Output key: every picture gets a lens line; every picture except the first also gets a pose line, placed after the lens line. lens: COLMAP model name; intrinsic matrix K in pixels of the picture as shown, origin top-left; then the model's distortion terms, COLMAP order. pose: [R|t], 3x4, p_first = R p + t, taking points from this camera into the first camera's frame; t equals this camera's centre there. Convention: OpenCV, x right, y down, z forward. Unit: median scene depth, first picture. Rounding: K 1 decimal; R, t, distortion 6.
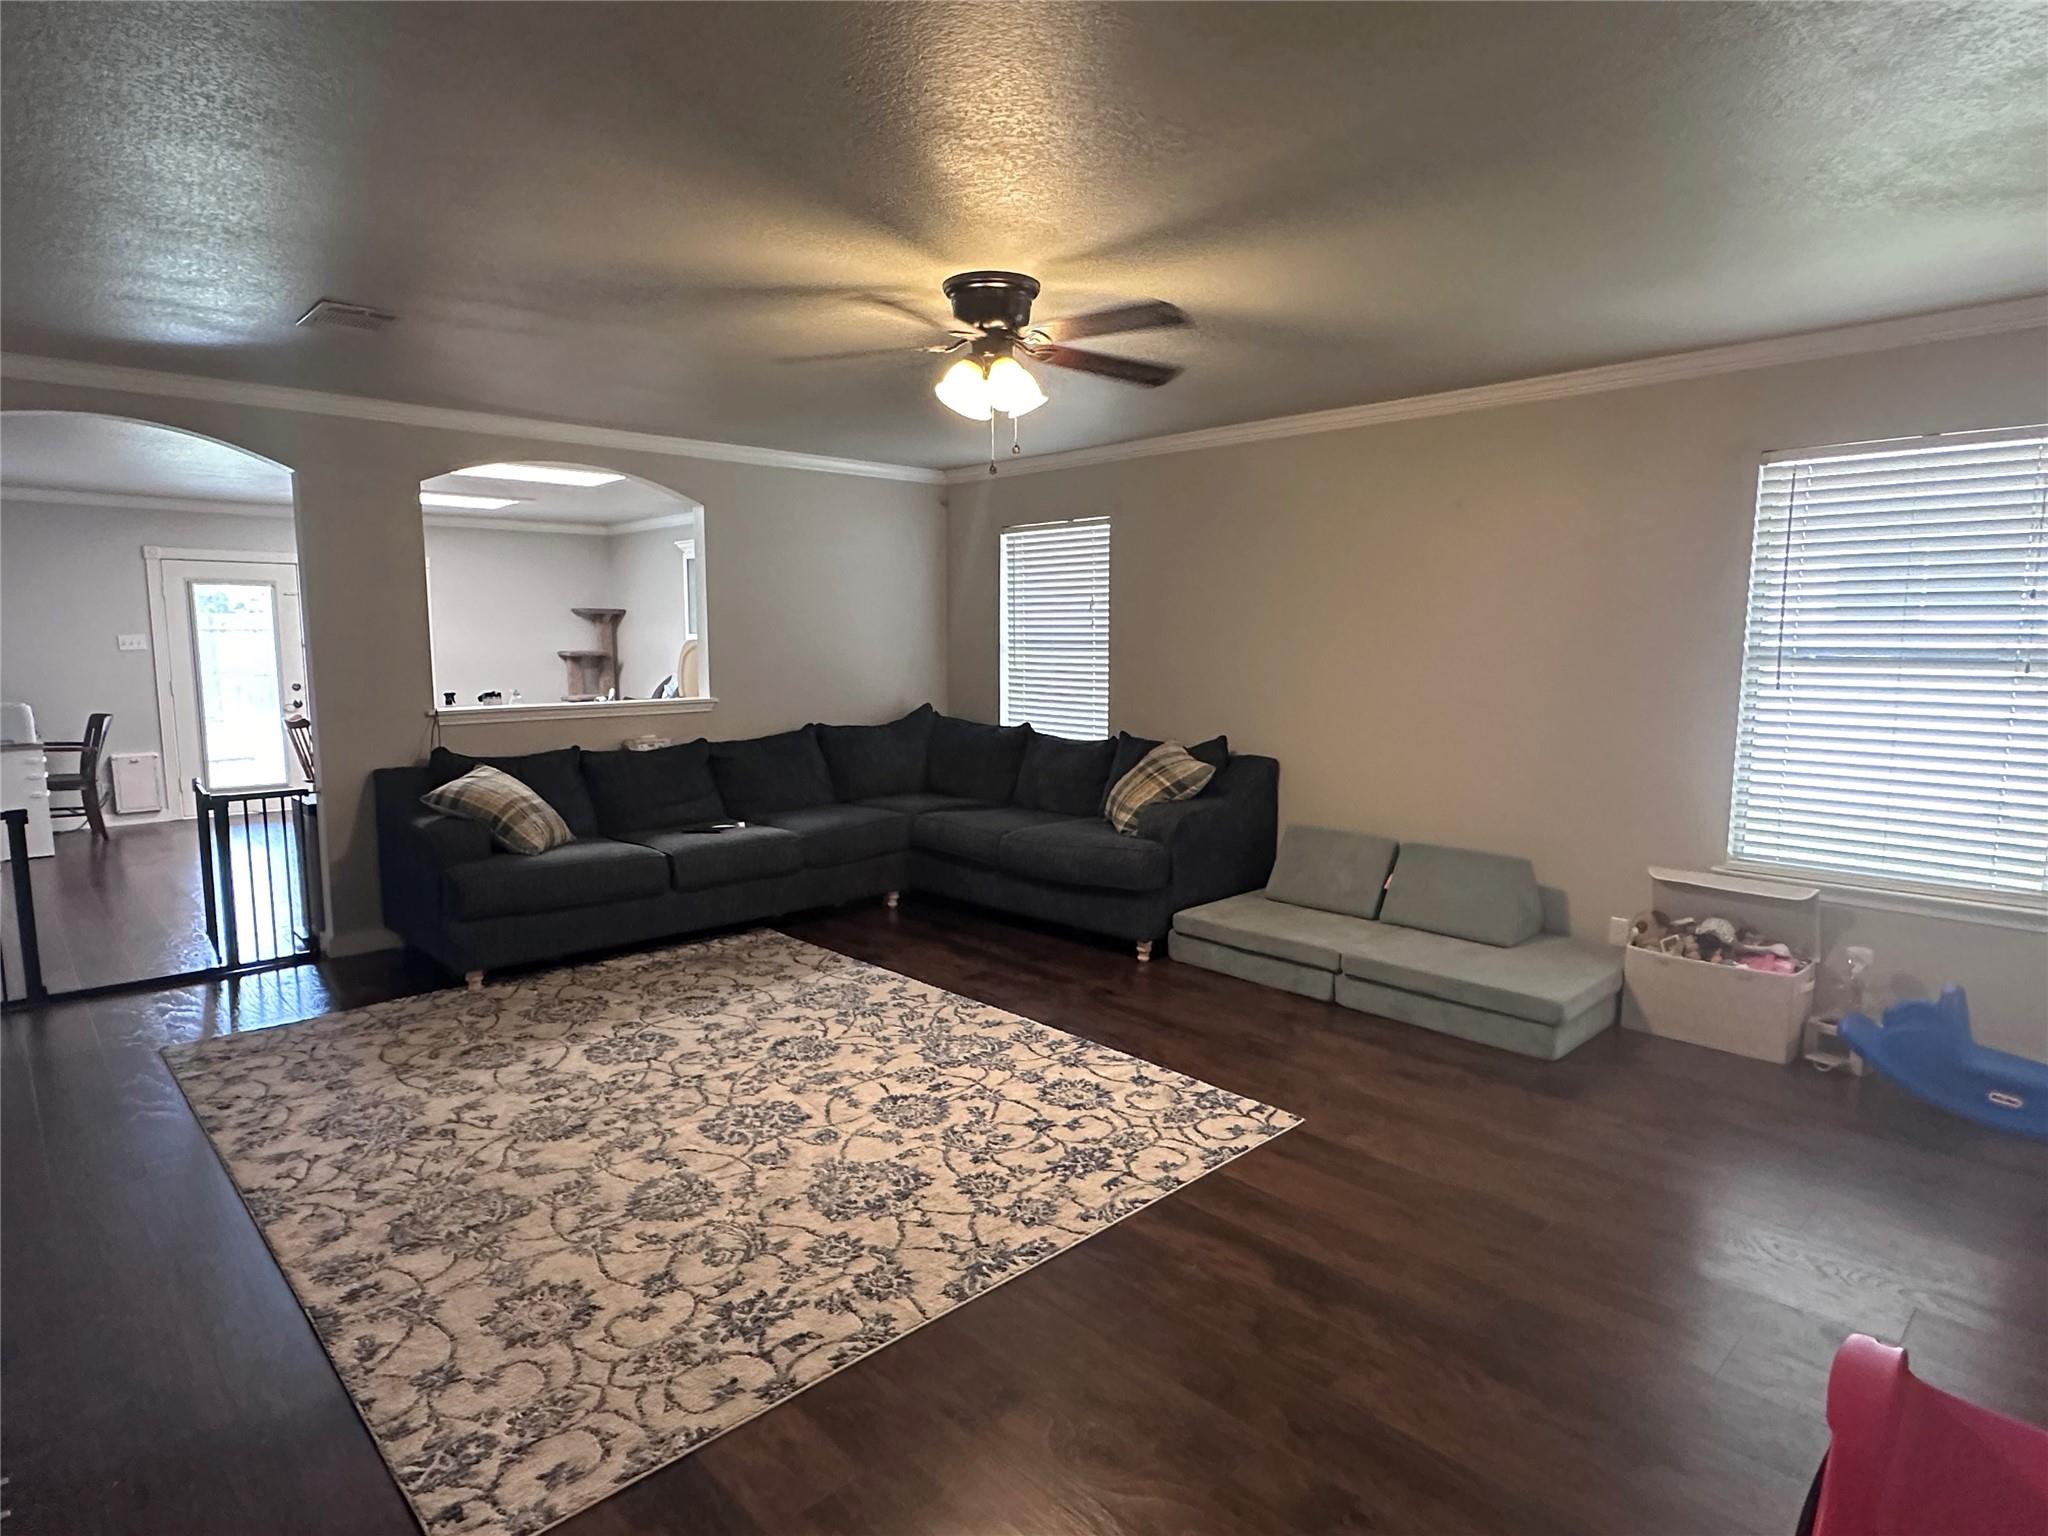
lens RADIAL K [[1105.5, 0, 989.7], [0, 1105.5, 771.0], [0, 0, 1]] dist [0.004131, -0.002253]
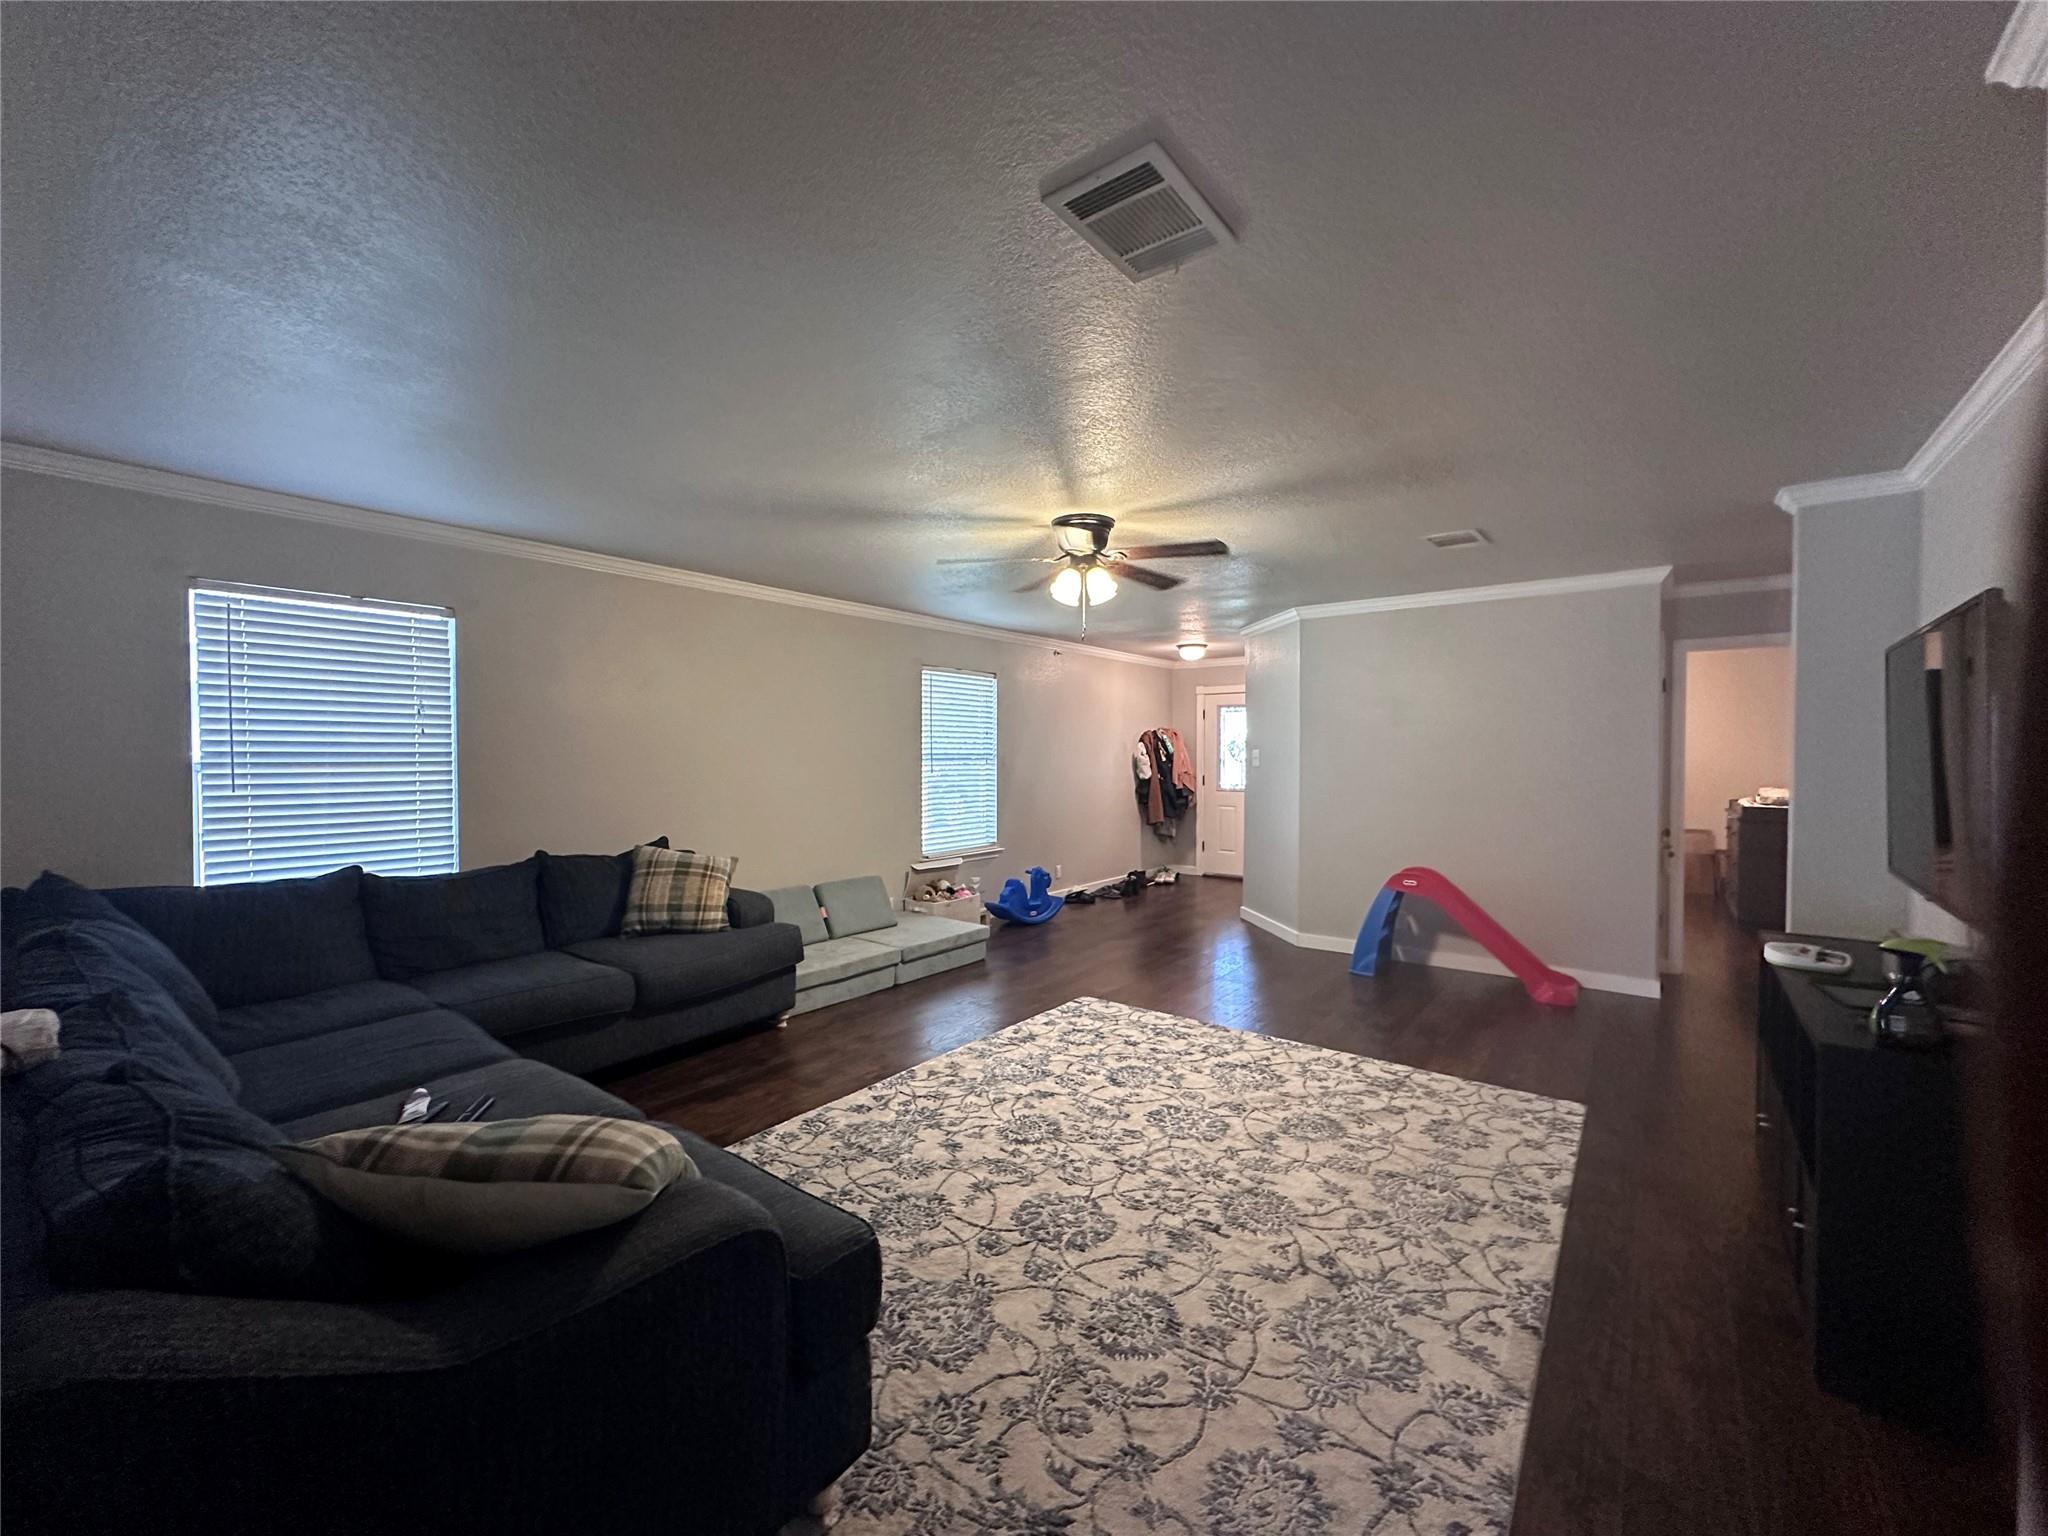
lens RADIAL K [[812.2, 0, 1028.6], [0, 812.2, 763.8], [0, 0, 1]] dist [-0.001184, 0.000301]
pose [[-0.156927, -0.011088, 0.987548, -1.026267], [0.121987, 0.992062, 0.030523, -0.133800], [-0.980047, 0.125258, -0.154329, 1.183472]]
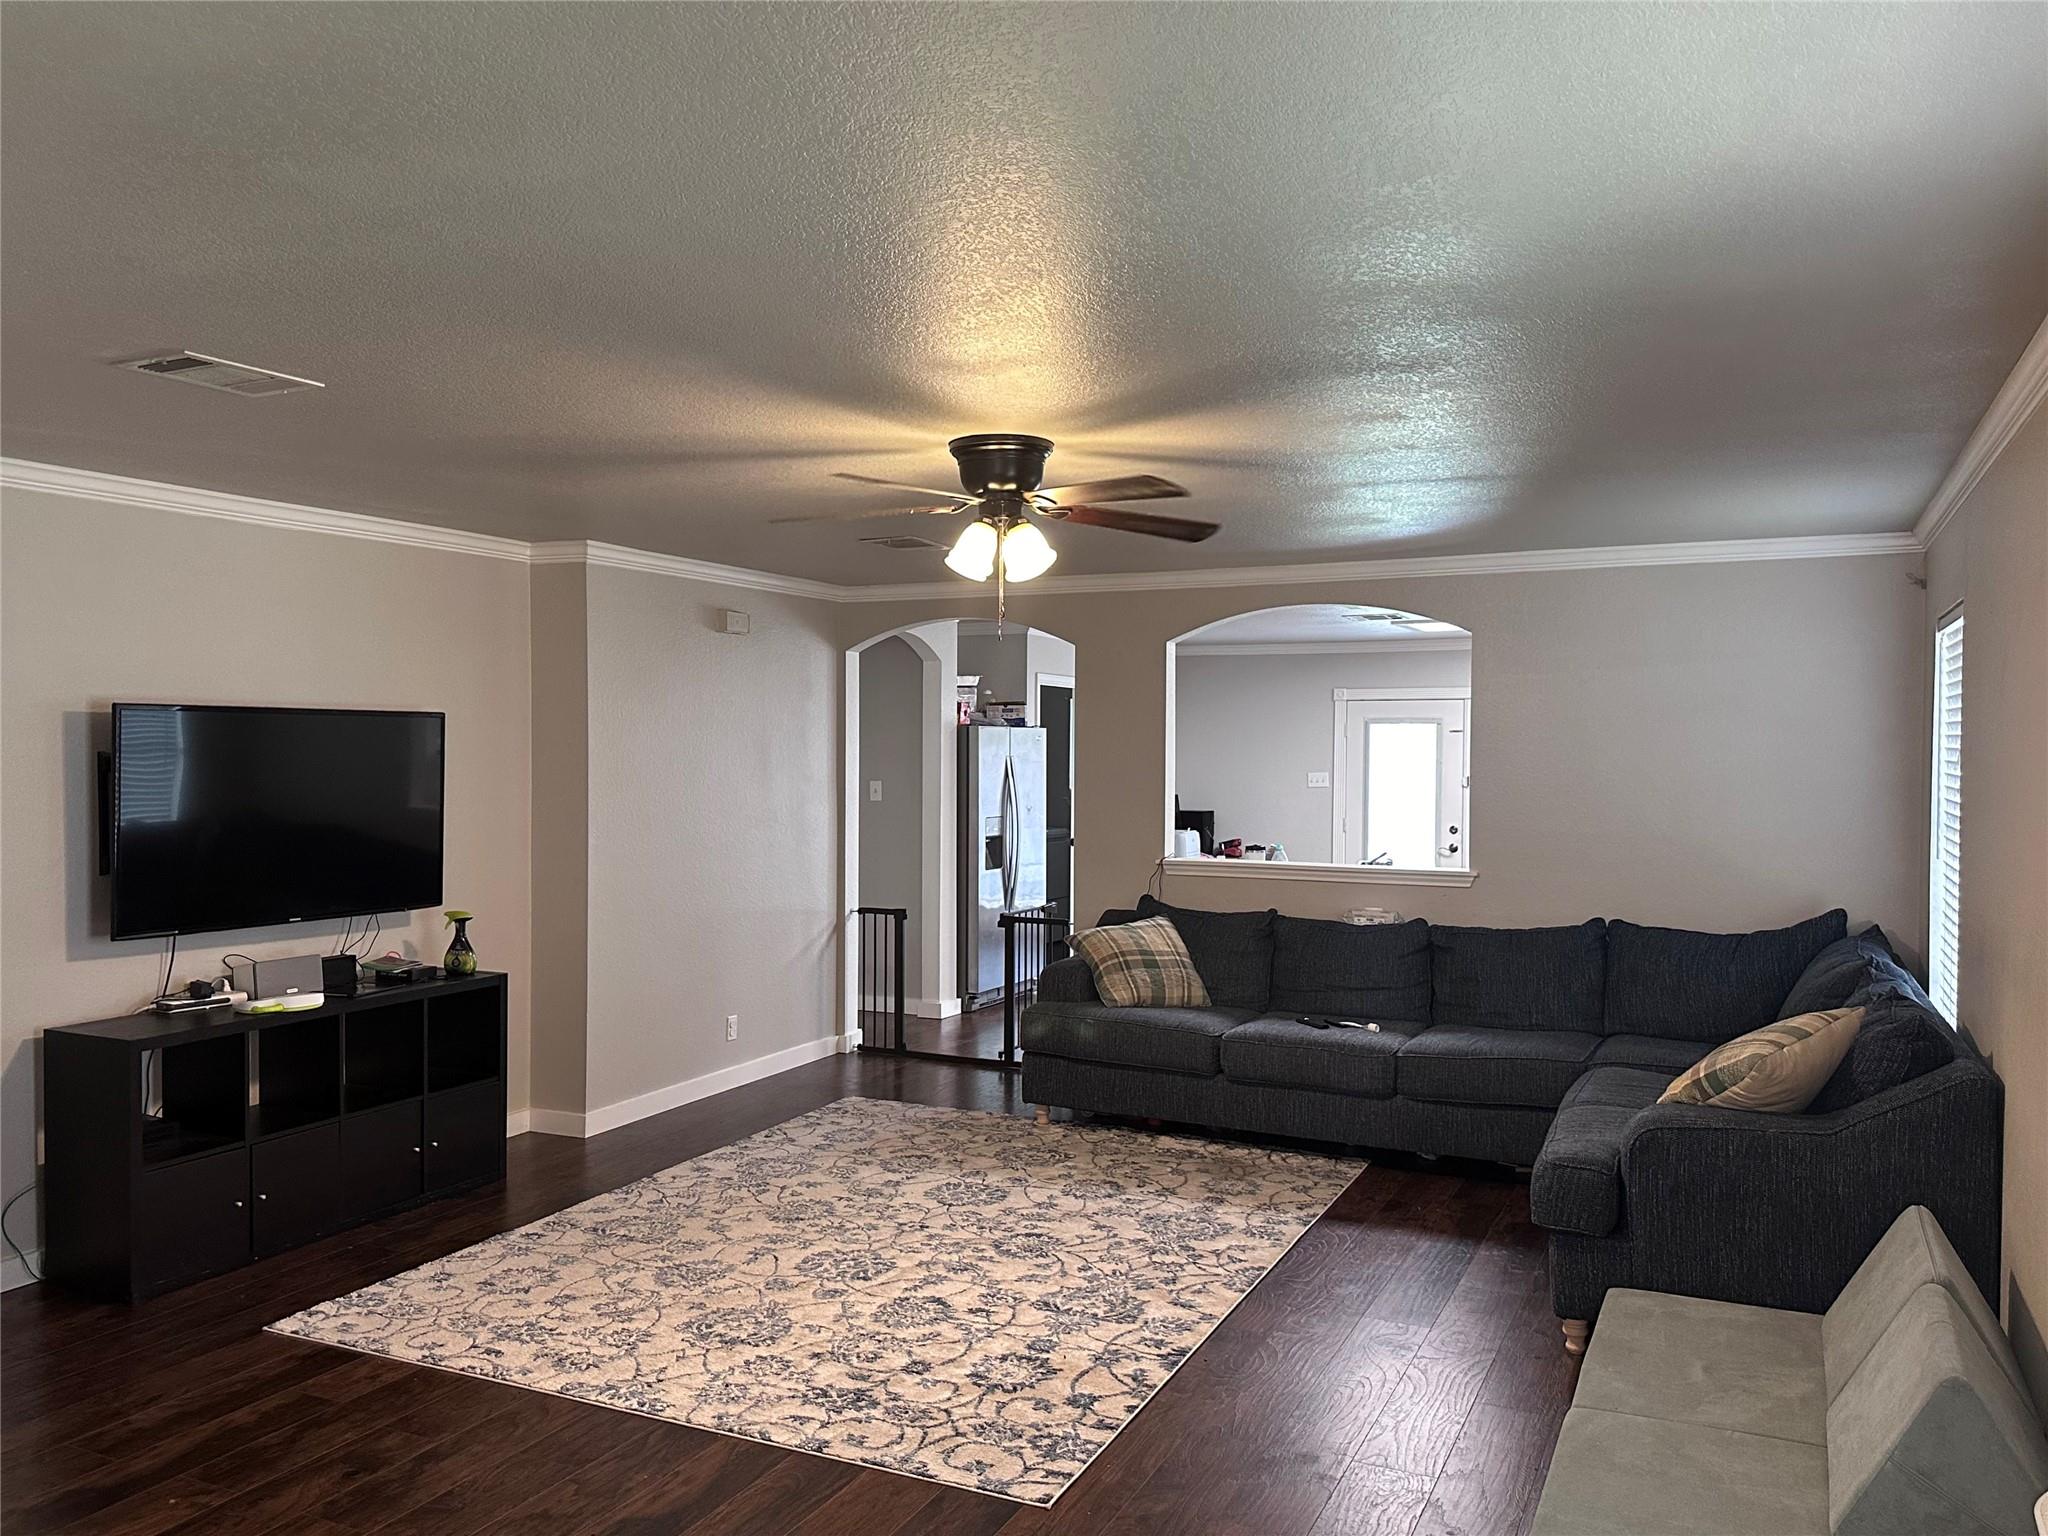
lens RADIAL K [[1511.4, 0, 1092.8], [0, 1511.4, 731.7], [0, 0, 1]] dist [0.058164, -0.049599]
pose [[0.401929, -0.007489, -0.915640, 1.129840], [-0.118316, 0.991159, -0.060042, -0.118111], [0.907995, 0.132467, 0.397490, 0.530139]]
